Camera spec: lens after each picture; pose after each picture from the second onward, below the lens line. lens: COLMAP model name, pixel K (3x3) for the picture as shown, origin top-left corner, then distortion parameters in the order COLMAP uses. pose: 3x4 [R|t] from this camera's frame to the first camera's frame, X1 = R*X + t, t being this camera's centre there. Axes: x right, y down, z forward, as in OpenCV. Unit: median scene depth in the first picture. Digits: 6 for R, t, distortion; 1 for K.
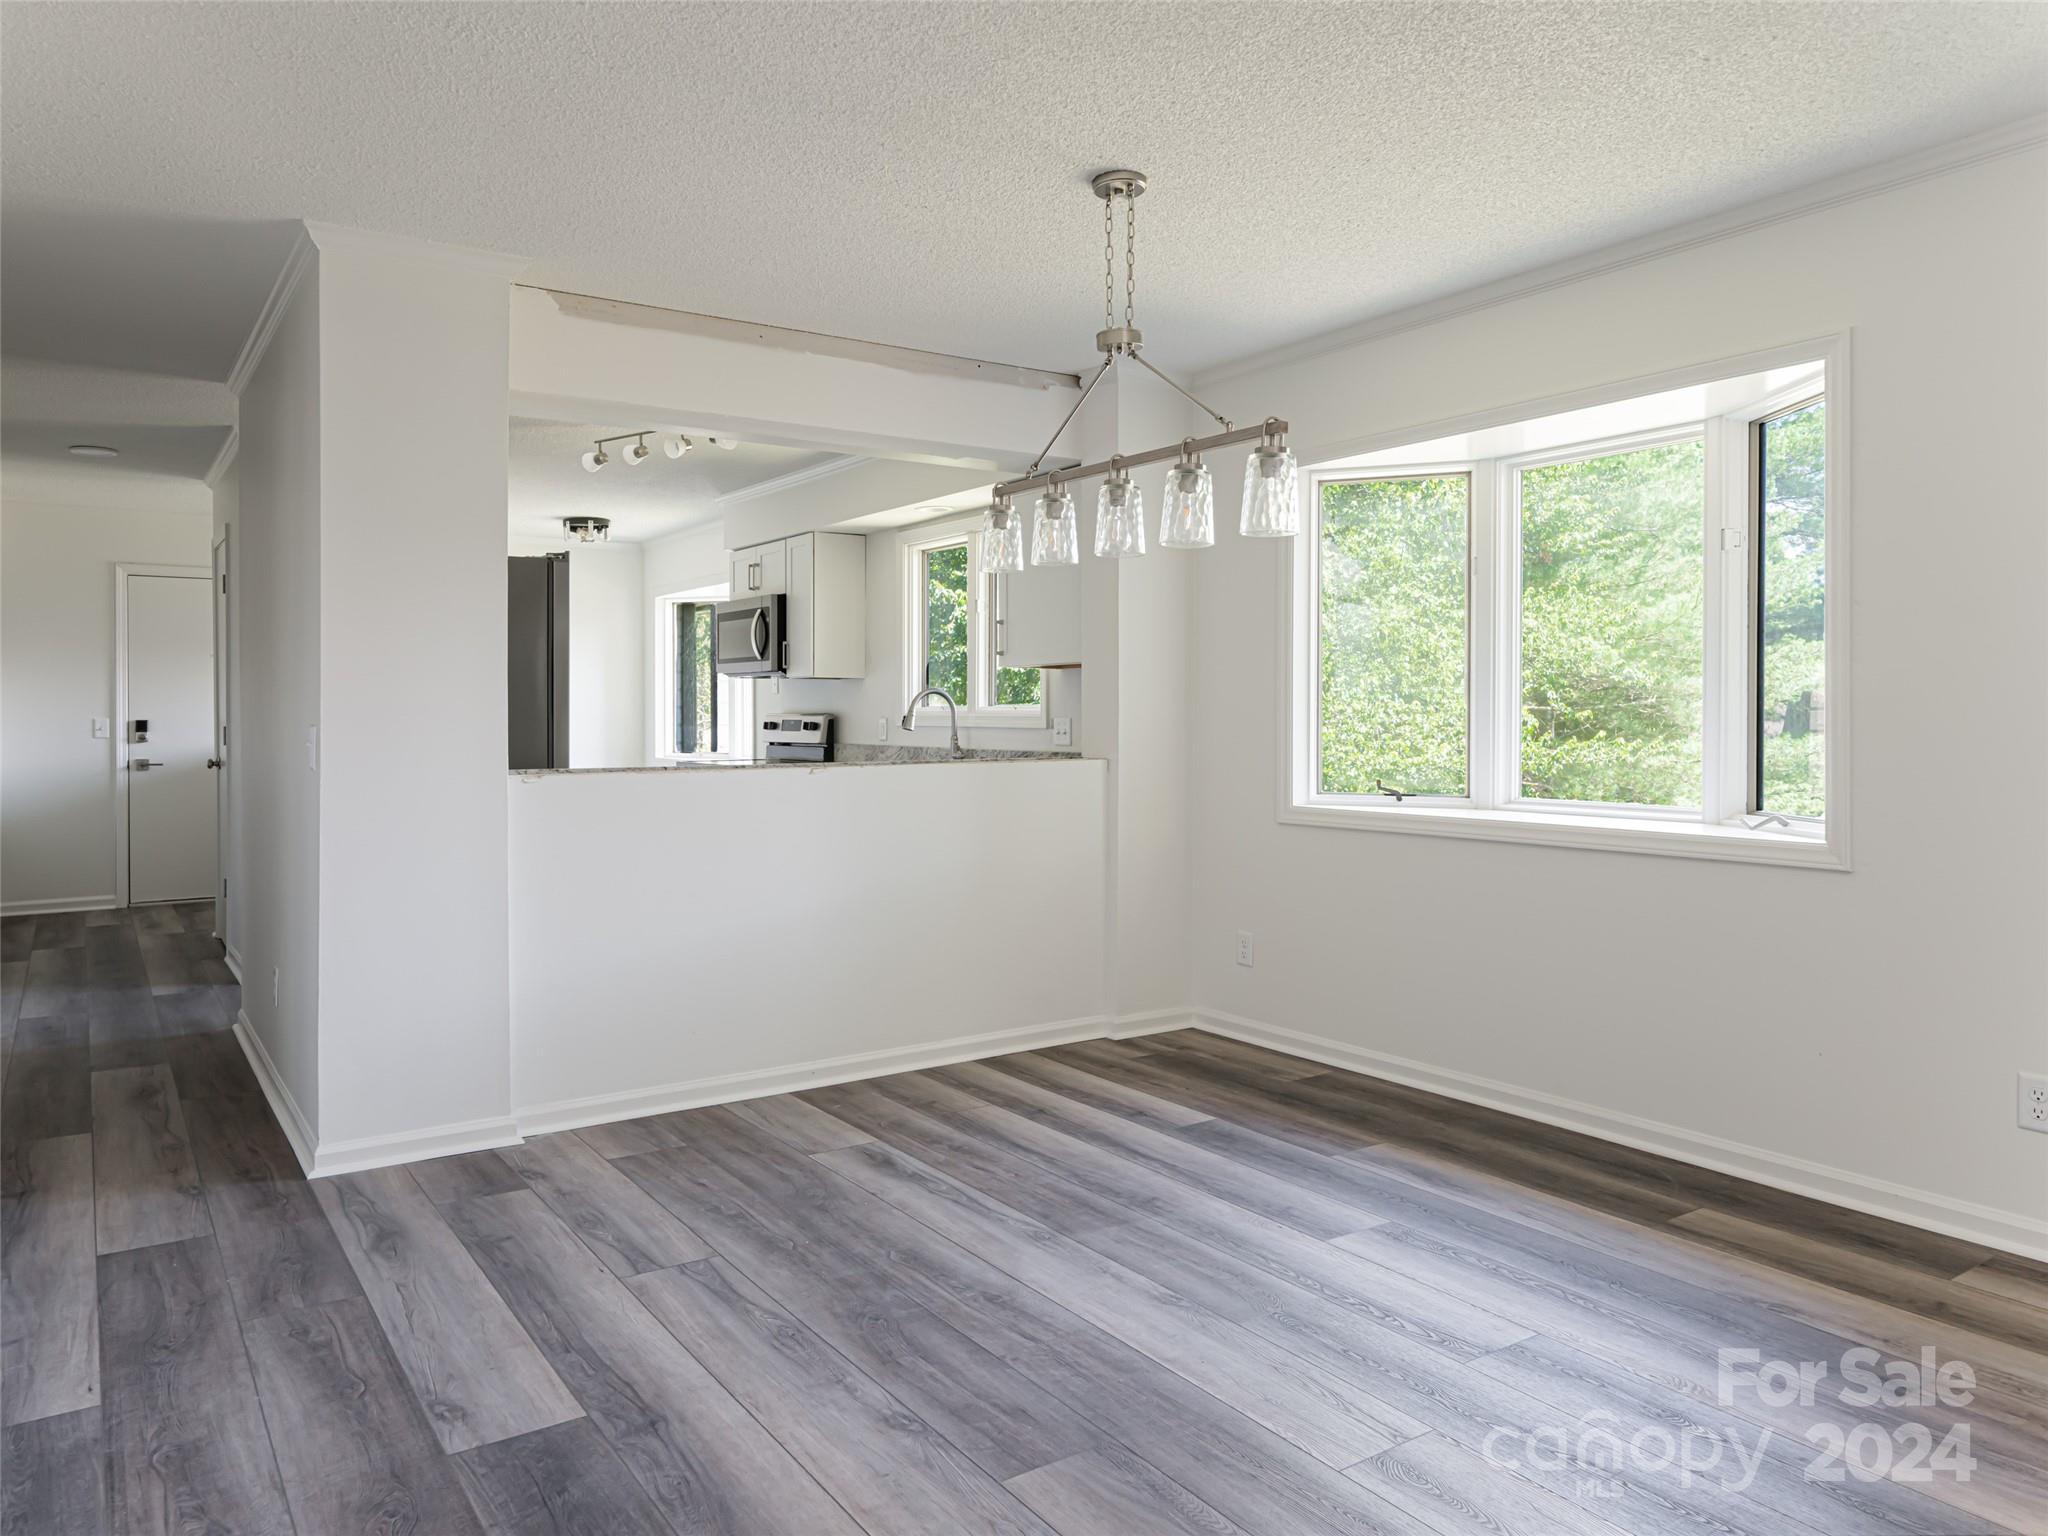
lens RADIAL K [[1383.9, 0, 943.6], [0, 1383.9, 738.8], [0, 0, 1]] dist [-0.003386, -0.002786]
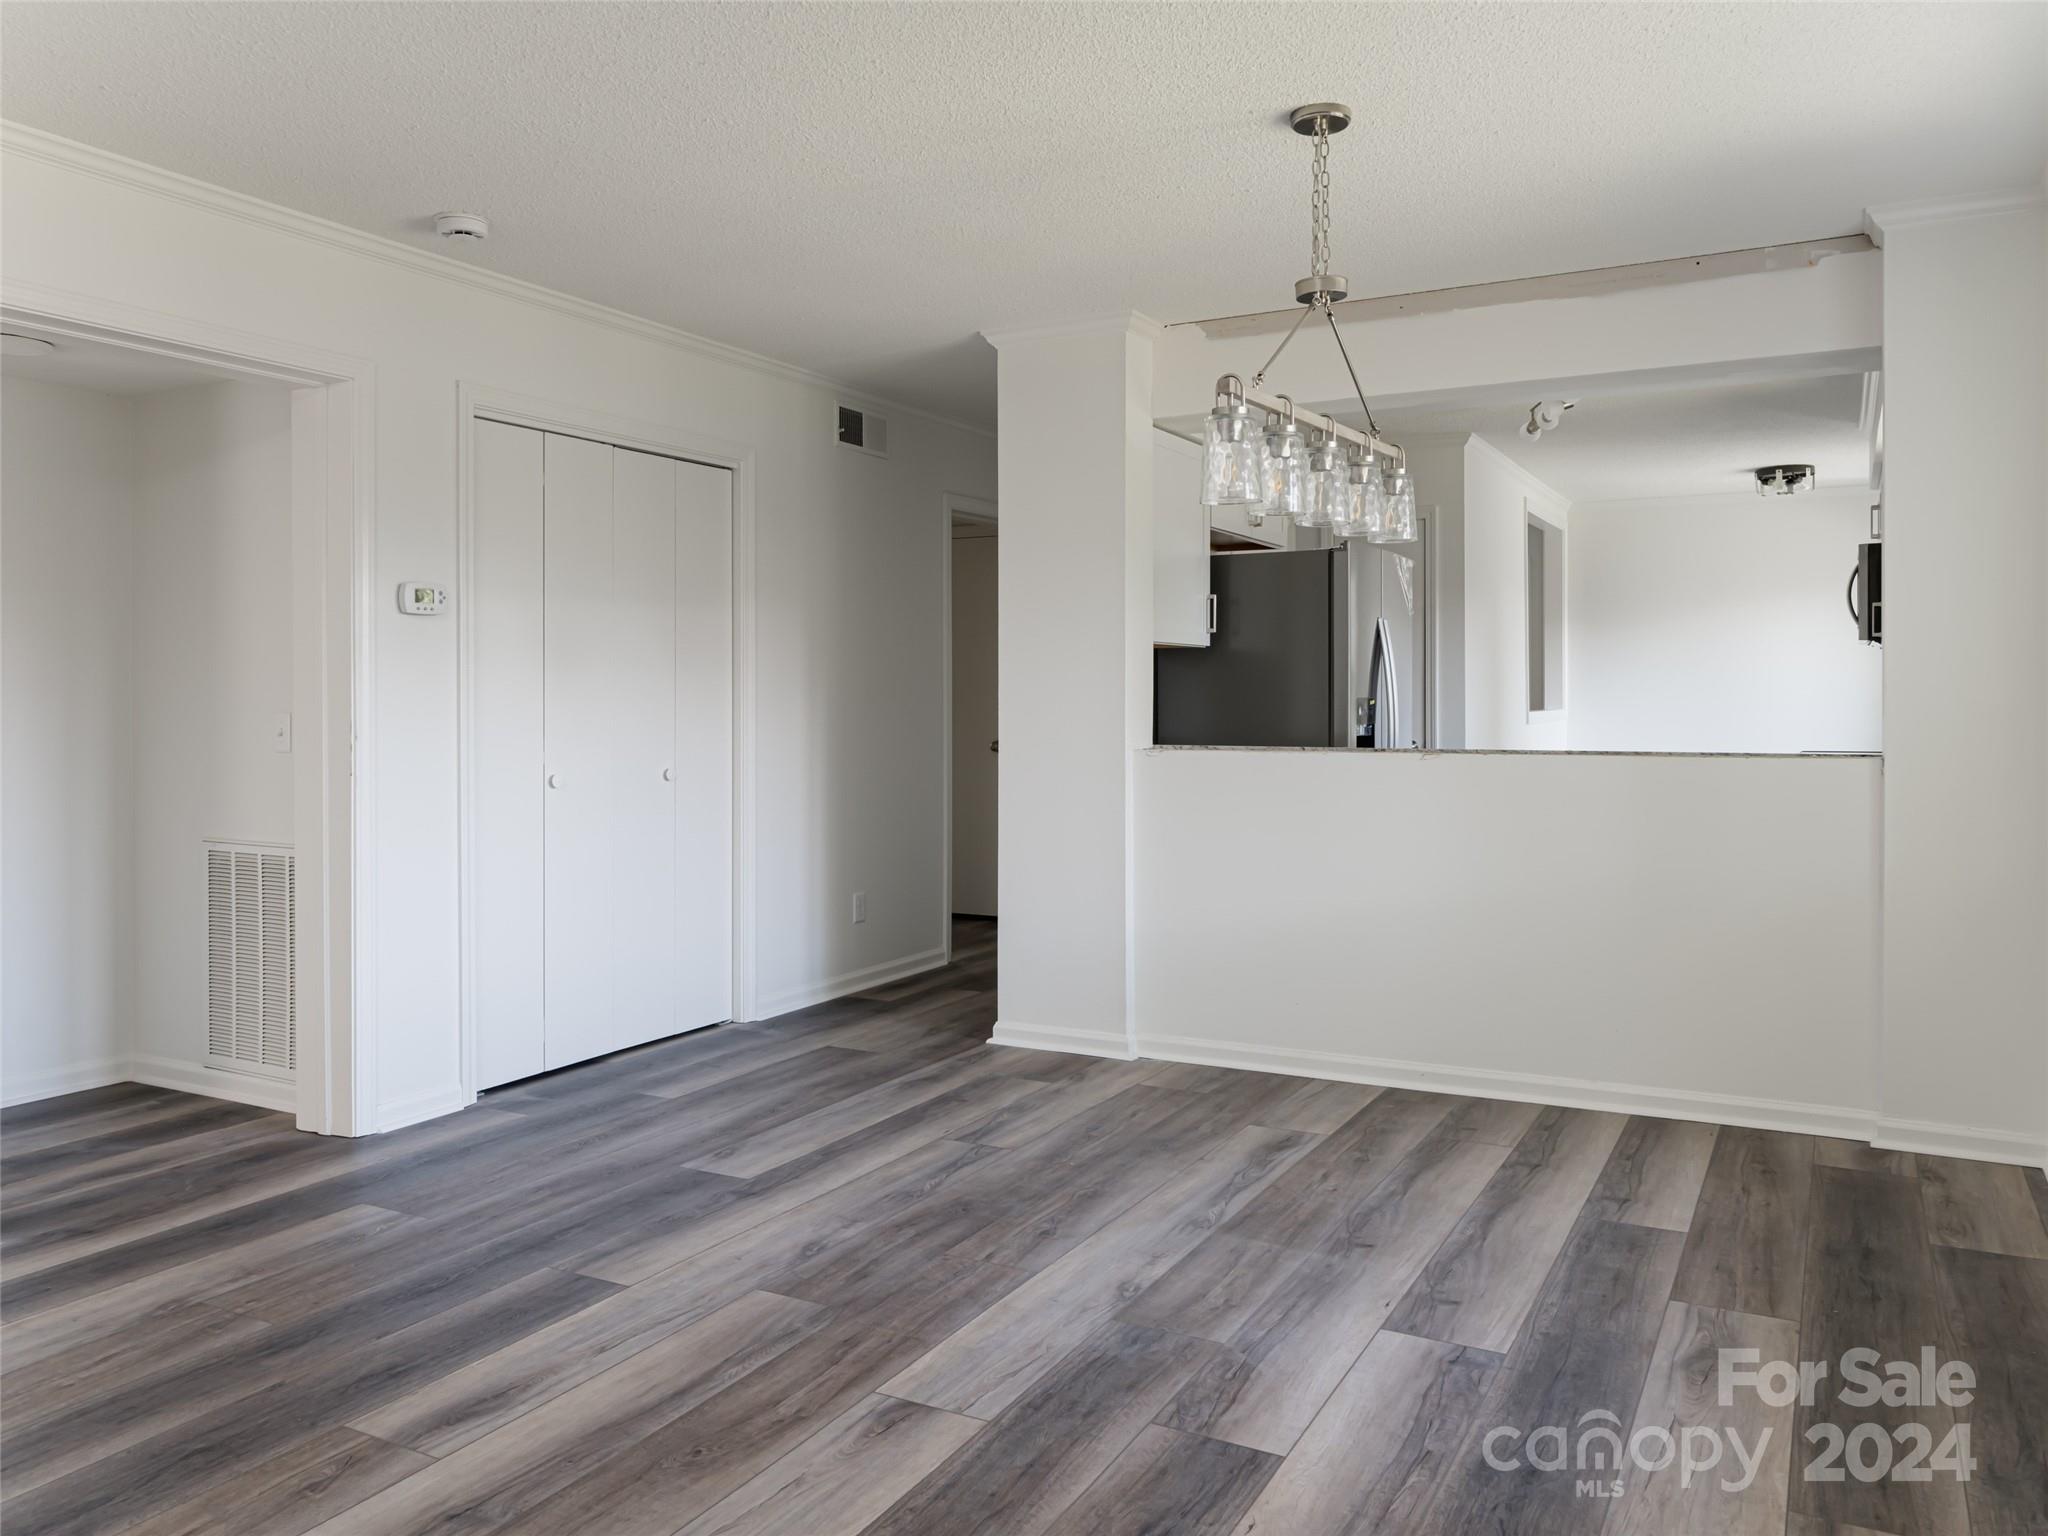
lens RADIAL K [[1504.8, 0, 1017.1], [0, 1504.8, 754.8], [0, 0, 1]] dist [-0.002405, 0.000316]
pose [[0.480806, 0.034821, -0.876135, 0.837374], [-0.013696, 0.999388, 0.032203, -0.010074], [0.876720, -0.003484, 0.480988, 0.321923]]
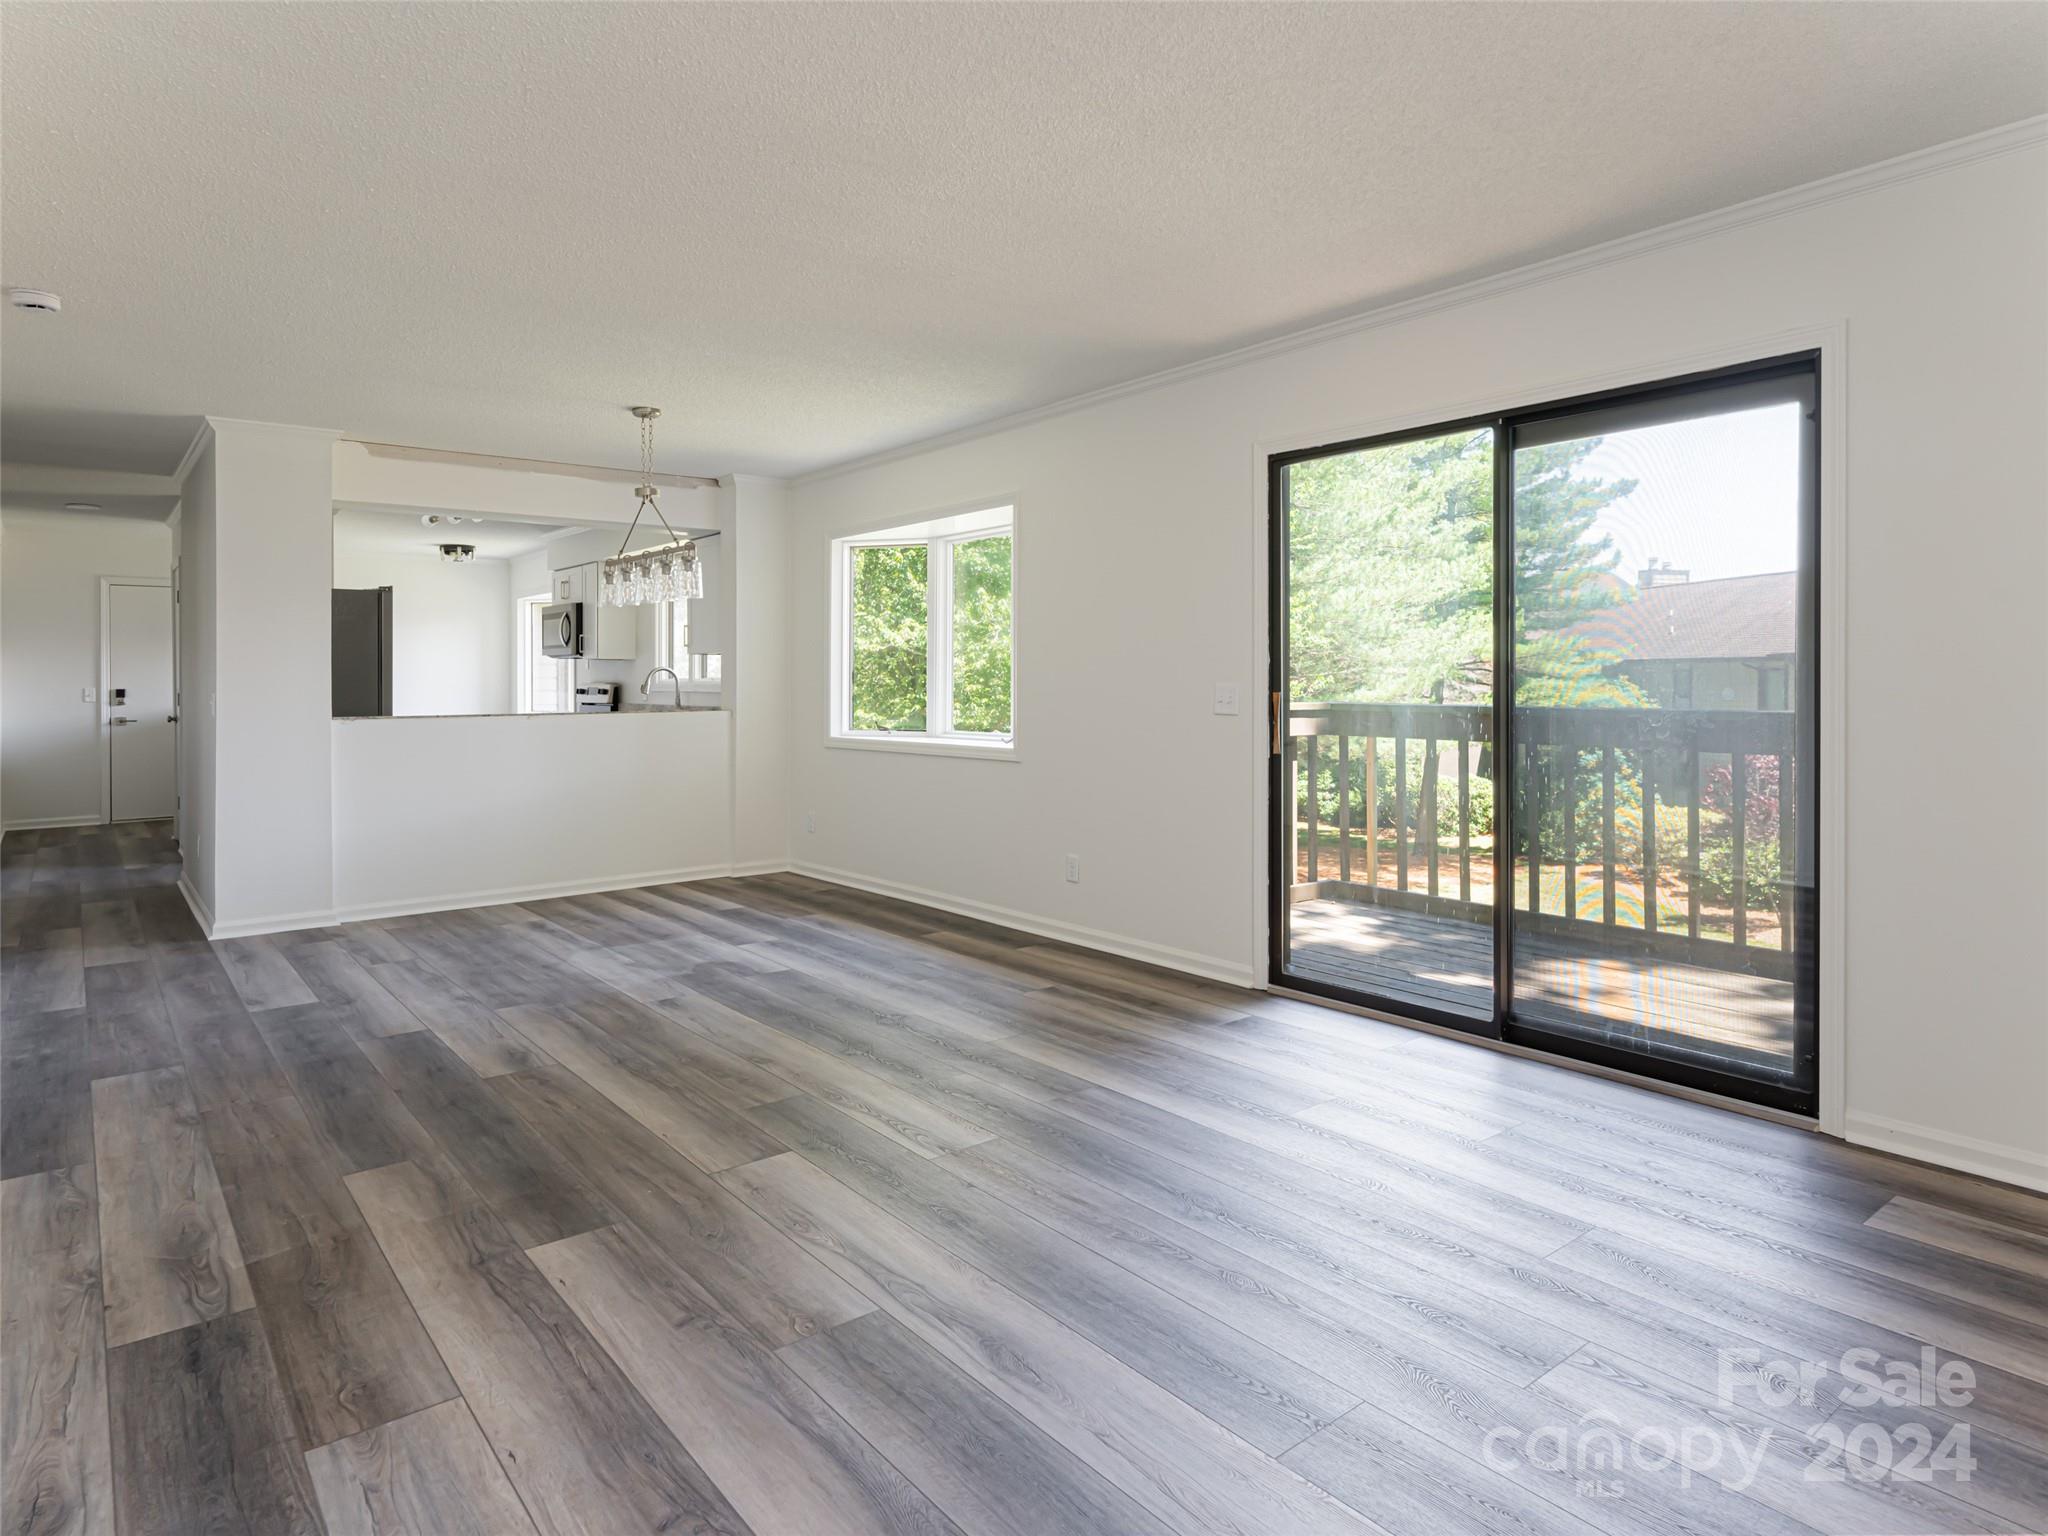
lens RADIAL K [[1213.2, 0, 1003.5], [0, 1213.2, 691.6], [0, 0, 1]] dist [-0.003915, 0.001828]
pose [[0.995206, -0.004140, 0.097714, 0.432031], [0.005005, 0.999950, -0.008607, 0.008925], [-0.097674, 0.009055, 0.995177, -0.701156]]
